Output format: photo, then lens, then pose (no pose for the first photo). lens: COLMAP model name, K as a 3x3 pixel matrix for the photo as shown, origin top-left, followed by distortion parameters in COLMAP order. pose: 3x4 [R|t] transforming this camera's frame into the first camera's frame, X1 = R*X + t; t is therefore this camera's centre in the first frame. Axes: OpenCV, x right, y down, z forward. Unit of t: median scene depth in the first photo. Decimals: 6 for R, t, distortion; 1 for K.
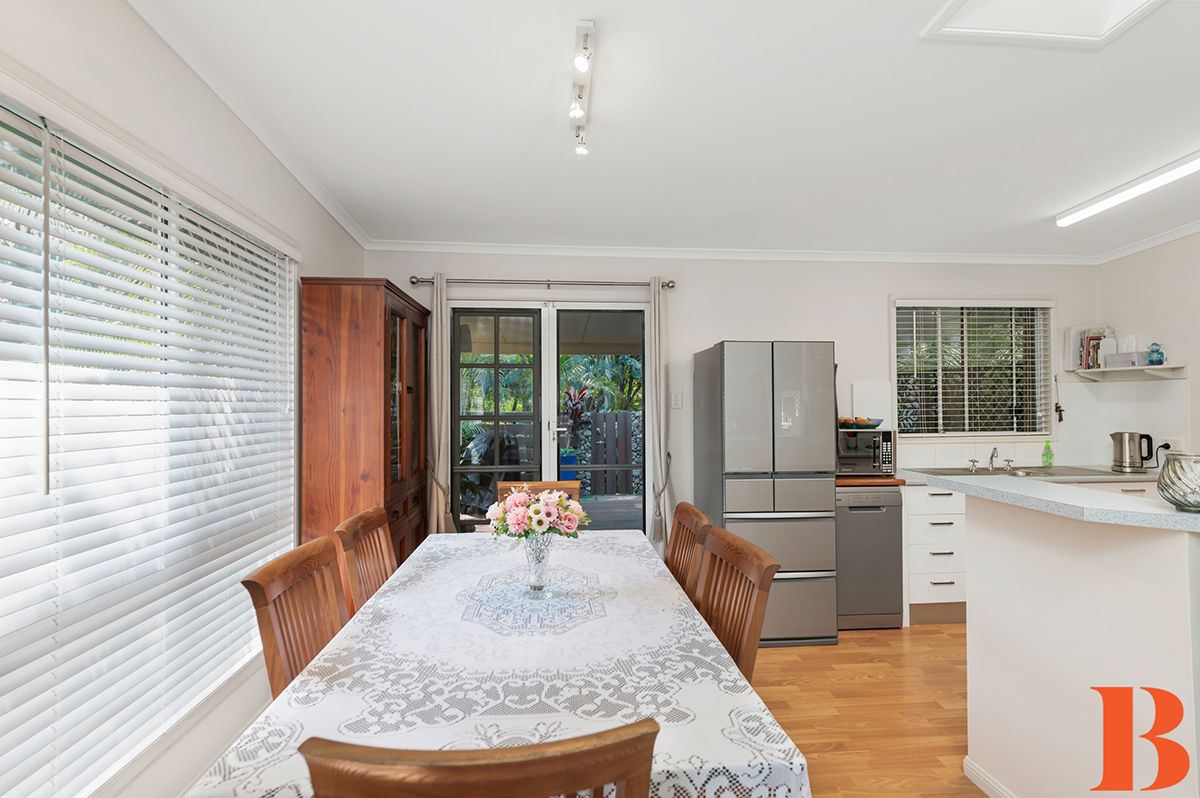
lens RADIAL K [[566.2, 0, 599.0], [0, 566.2, 396.8], [0, 0, 1]] dist [0.000222, -0.000052]
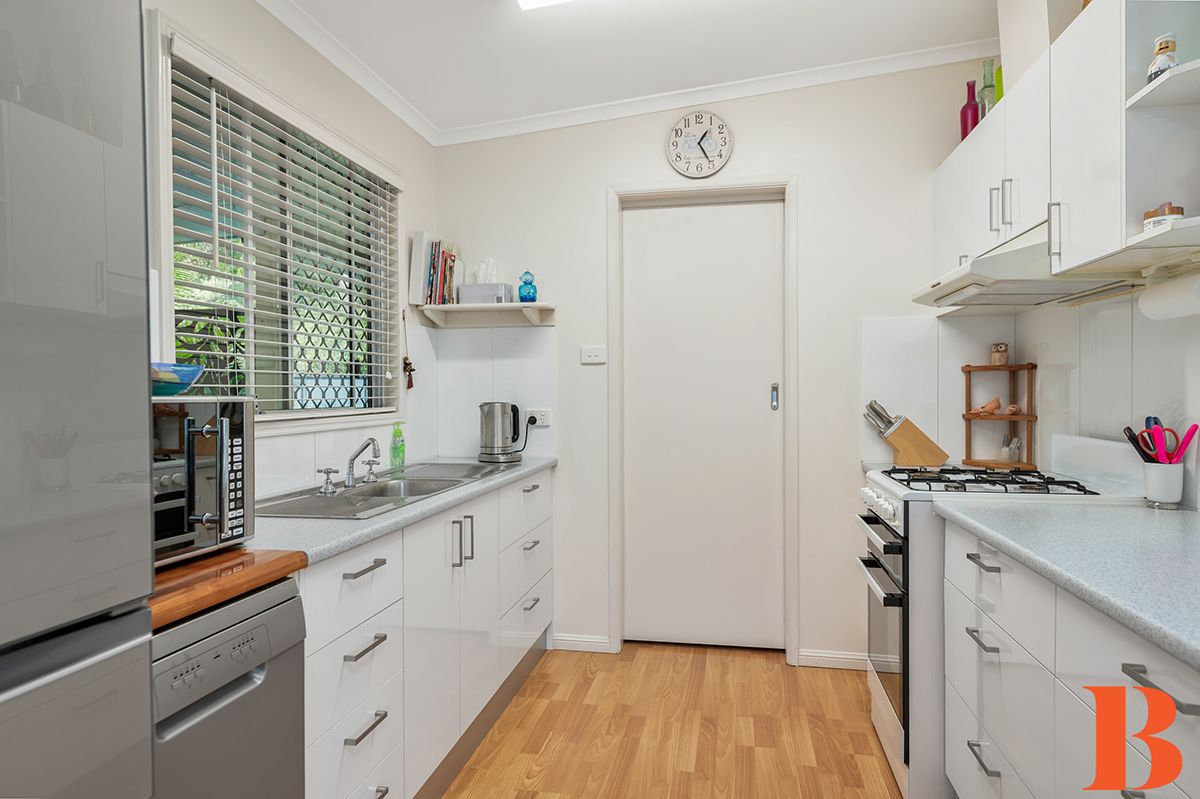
lens RADIAL K [[680.0, 0, 599.3], [0, 680.0, 394.6], [0, 0, 1]] dist [-0.000519, -0.000234]
pose [[0.279202, 0.002878, 0.960228, 0.202748], [-0.004111, 0.999990, -0.001802, 0.054463], [-0.960224, -0.003445, 0.279211, 0.658657]]
